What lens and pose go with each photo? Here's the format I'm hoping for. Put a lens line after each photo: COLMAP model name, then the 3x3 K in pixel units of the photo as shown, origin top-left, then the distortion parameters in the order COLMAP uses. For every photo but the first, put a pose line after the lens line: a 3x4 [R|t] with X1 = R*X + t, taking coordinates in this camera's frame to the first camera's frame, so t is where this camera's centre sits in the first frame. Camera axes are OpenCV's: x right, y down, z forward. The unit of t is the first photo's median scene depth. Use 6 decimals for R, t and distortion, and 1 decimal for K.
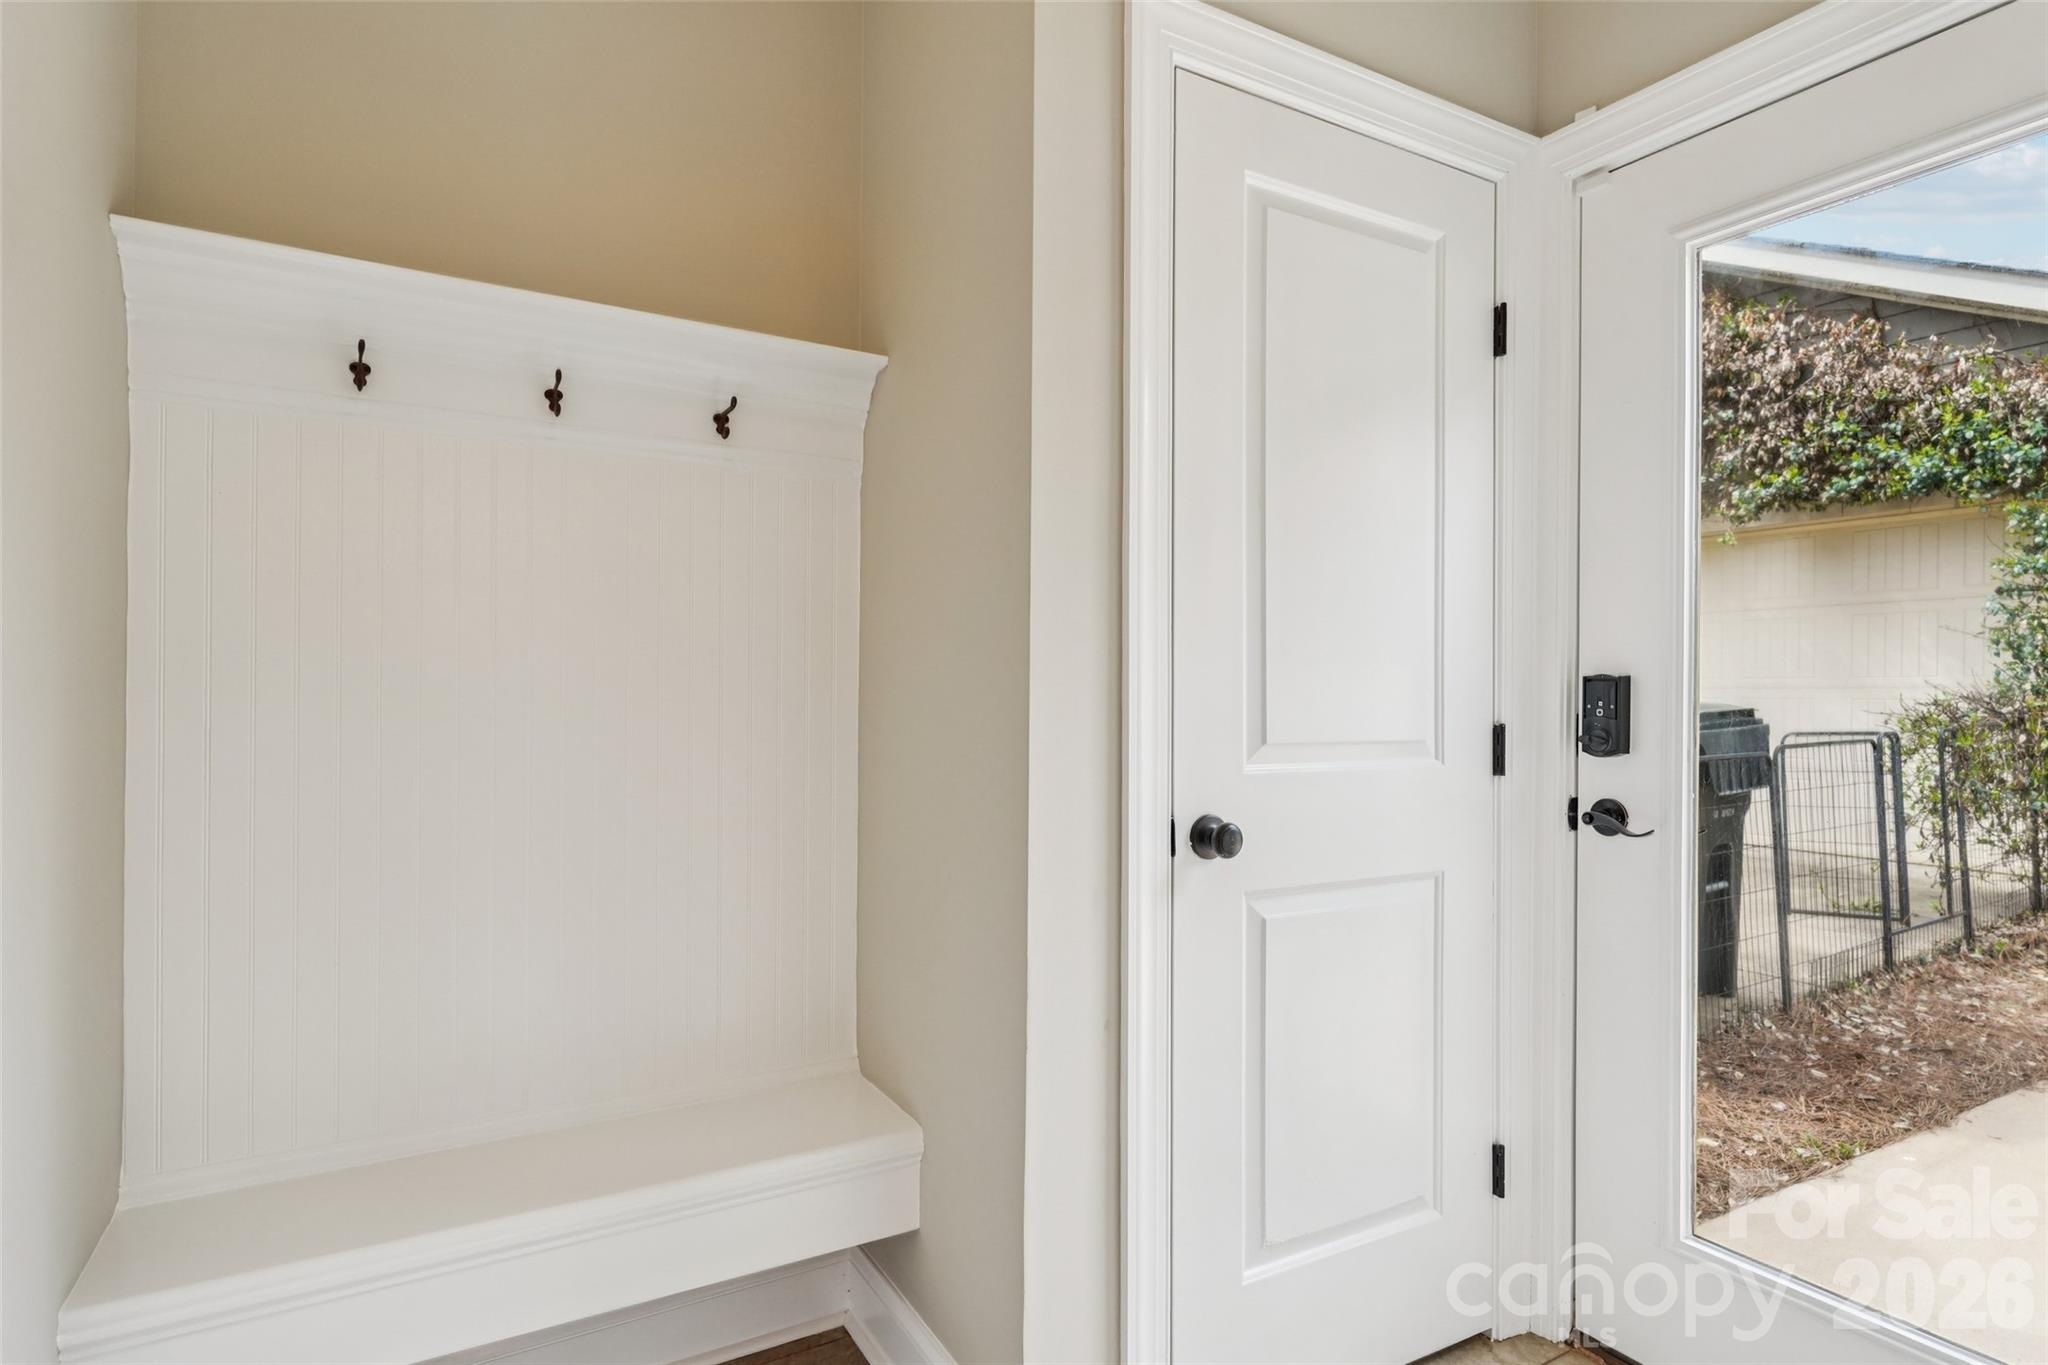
lens RADIAL K [[1076.0, 0, 1016.7], [0, 1076.0, 687.2], [0, 0, 1]] dist [0.001617, 0.002319]
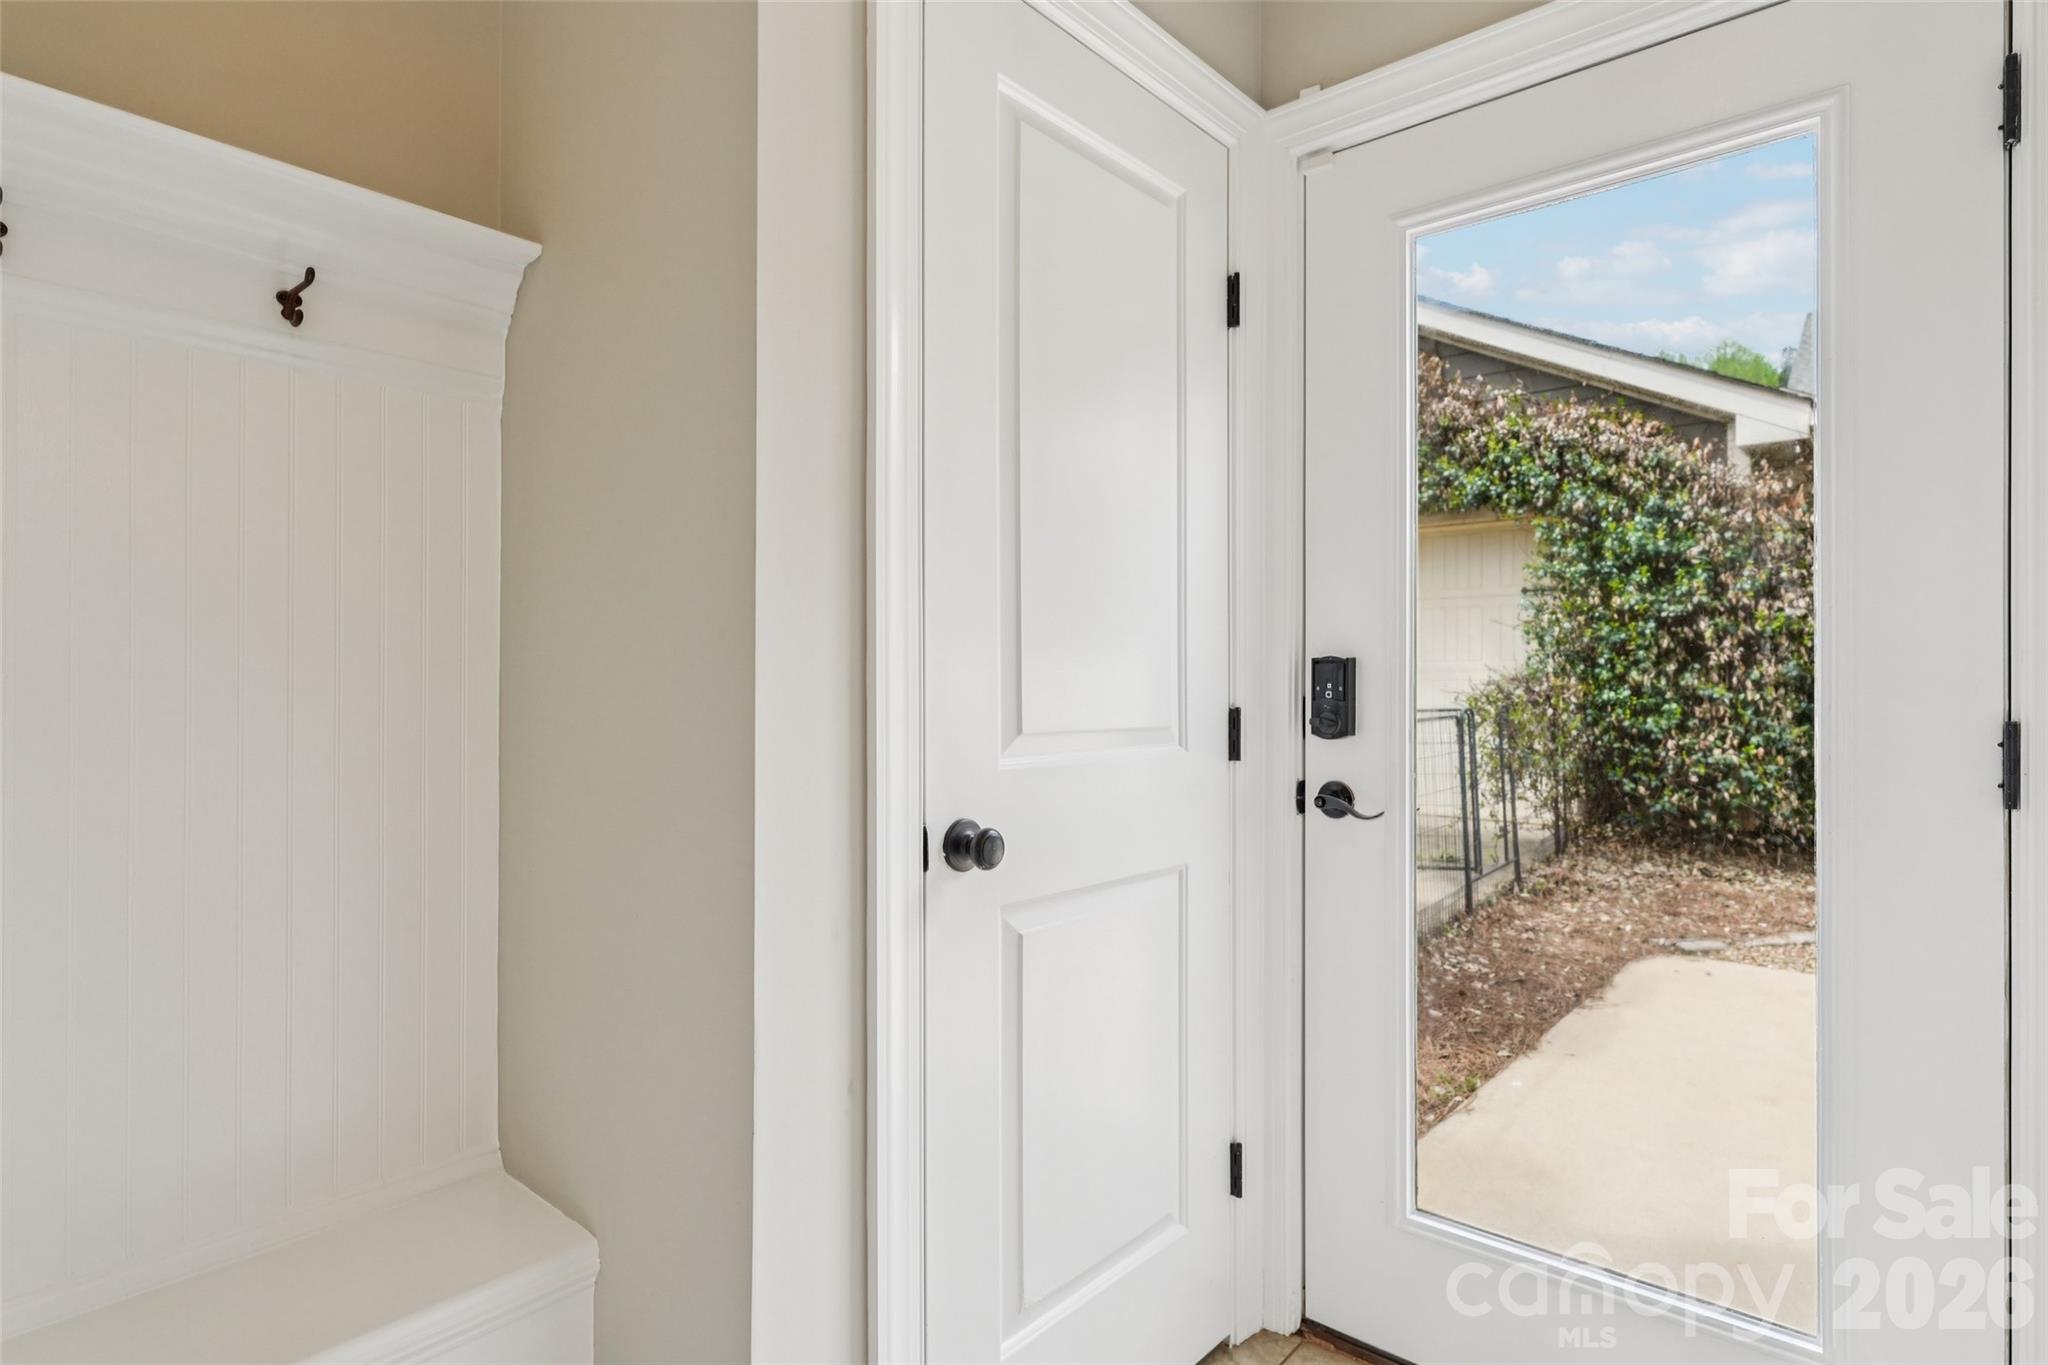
lens RADIAL K [[1076.0, 0, 1034.4], [0, 1076.0, 673.1], [0, 0, 1]] dist [0.001617, 0.002319]
pose [[0.943909, -0.002431, 0.330198, -0.040823], [0.001969, 0.999997, 0.001734, 0.001275], [-0.330201, -0.000987, 0.943910, 0.147429]]
